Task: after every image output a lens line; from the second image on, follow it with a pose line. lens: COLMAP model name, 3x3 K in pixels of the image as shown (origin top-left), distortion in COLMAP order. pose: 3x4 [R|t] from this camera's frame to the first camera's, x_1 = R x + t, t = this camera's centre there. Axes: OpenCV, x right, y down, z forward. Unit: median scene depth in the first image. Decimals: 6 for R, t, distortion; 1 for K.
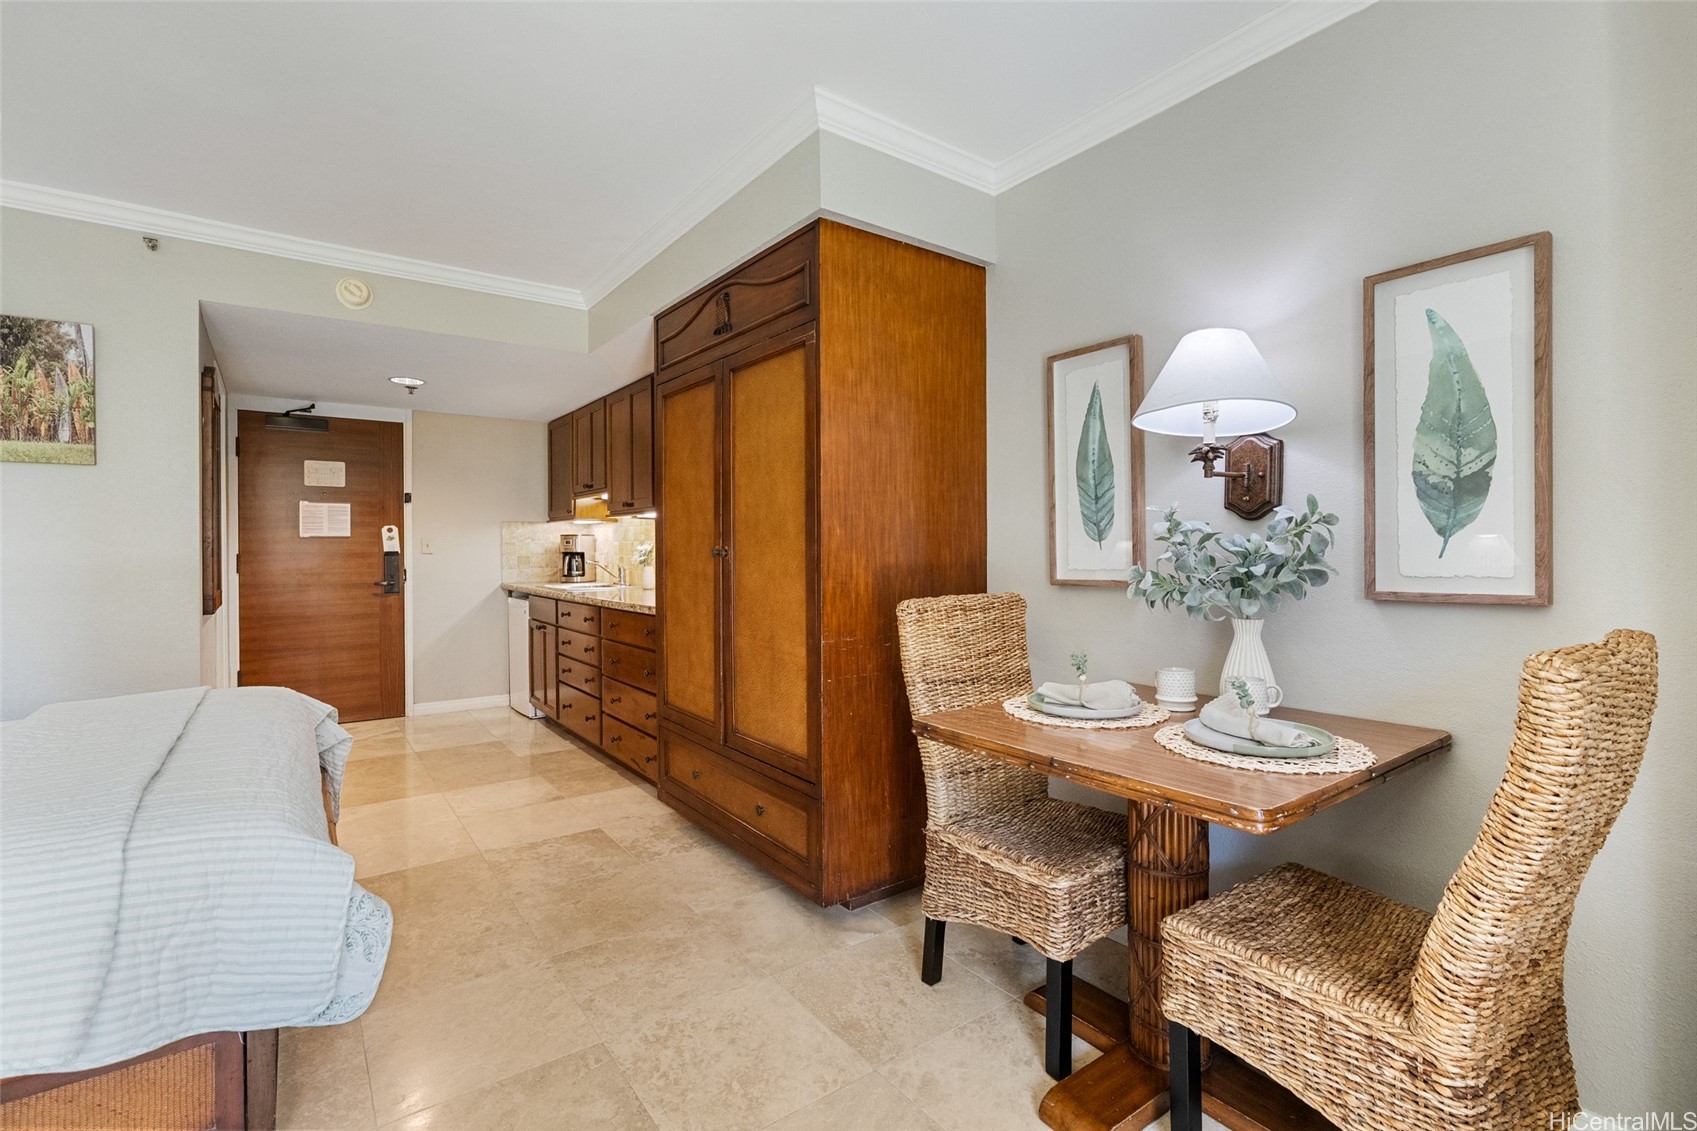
lens RADIAL K [[768.5, 0, 841.1], [0, 768.5, 560.4], [0, 0, 1]] dist [-0.000900, -0.000199]
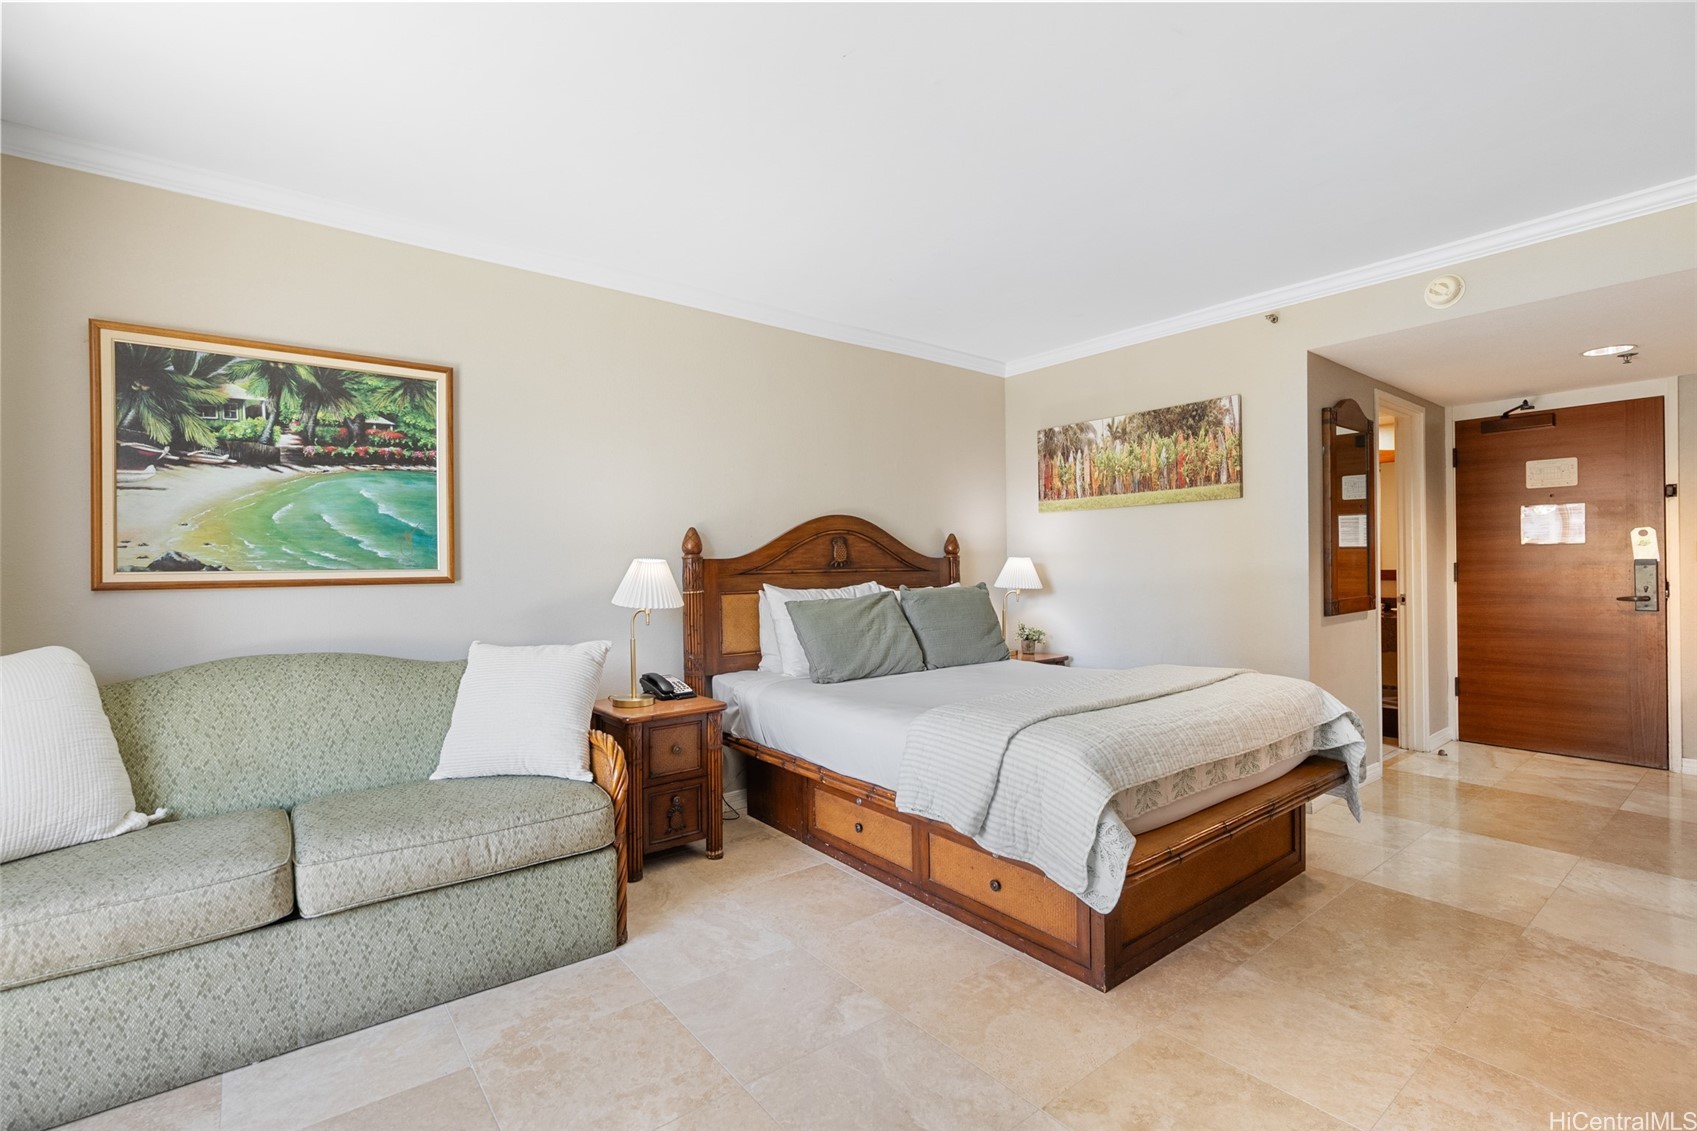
lens RADIAL K [[768.5, 0, 841.1], [0, 768.5, 560.4], [0, 0, 1]] dist [-0.000900, -0.000199]
pose [[0.034341, -0.004784, -0.999399, 0.218507], [-0.005734, 0.999971, -0.004984, -0.002047], [0.999394, 0.005901, 0.034313, 0.158263]]
